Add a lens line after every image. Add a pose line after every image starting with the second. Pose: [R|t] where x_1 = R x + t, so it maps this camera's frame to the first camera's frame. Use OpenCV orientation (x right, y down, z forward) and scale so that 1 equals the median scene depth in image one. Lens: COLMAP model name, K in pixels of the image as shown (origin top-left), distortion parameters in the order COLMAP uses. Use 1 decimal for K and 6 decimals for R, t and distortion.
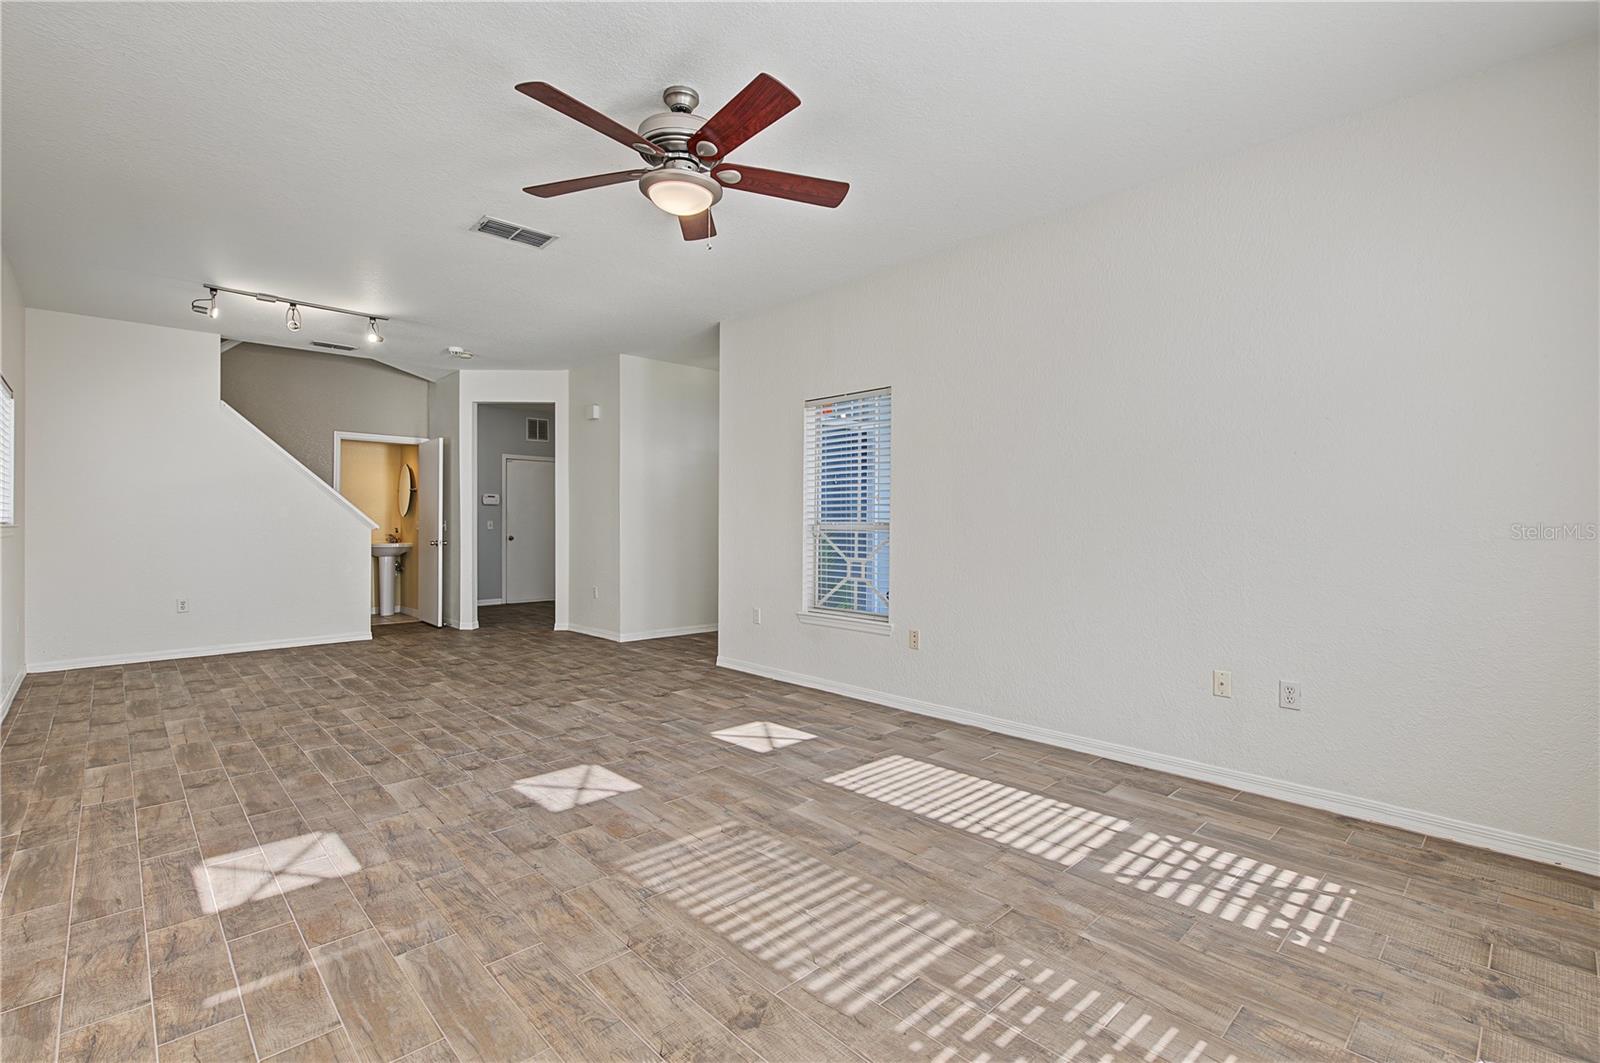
lens RADIAL K [[709.3, 0, 798.3], [0, 709.3, 527.8], [0, 0, 1]] dist [0.000316, -0.001869]
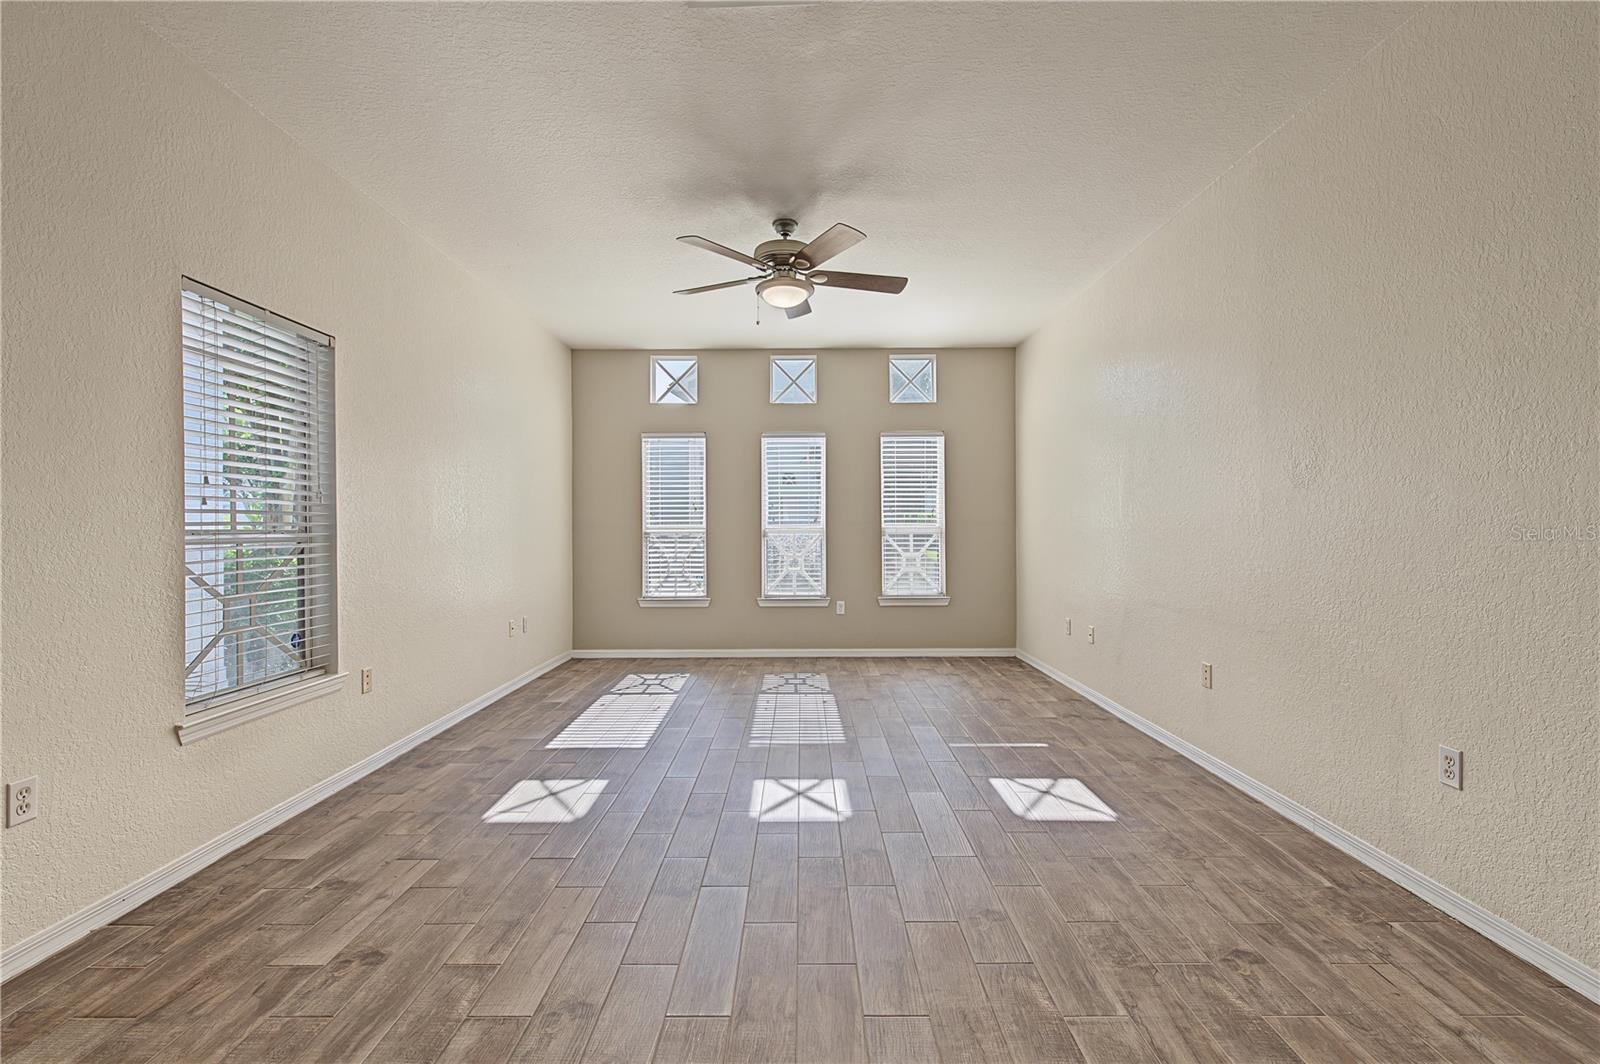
lens RADIAL K [[709.3, 0, 799.4], [0, 709.3, 533.4], [0, 0, 1]] dist [0.000316, -0.001869]
pose [[-0.719455, -0.005916, 0.694514, -1.052206], [0.008359, 0.999818, 0.017176, -0.018221], [-0.694489, 0.018163, -0.719274, 1.806049]]
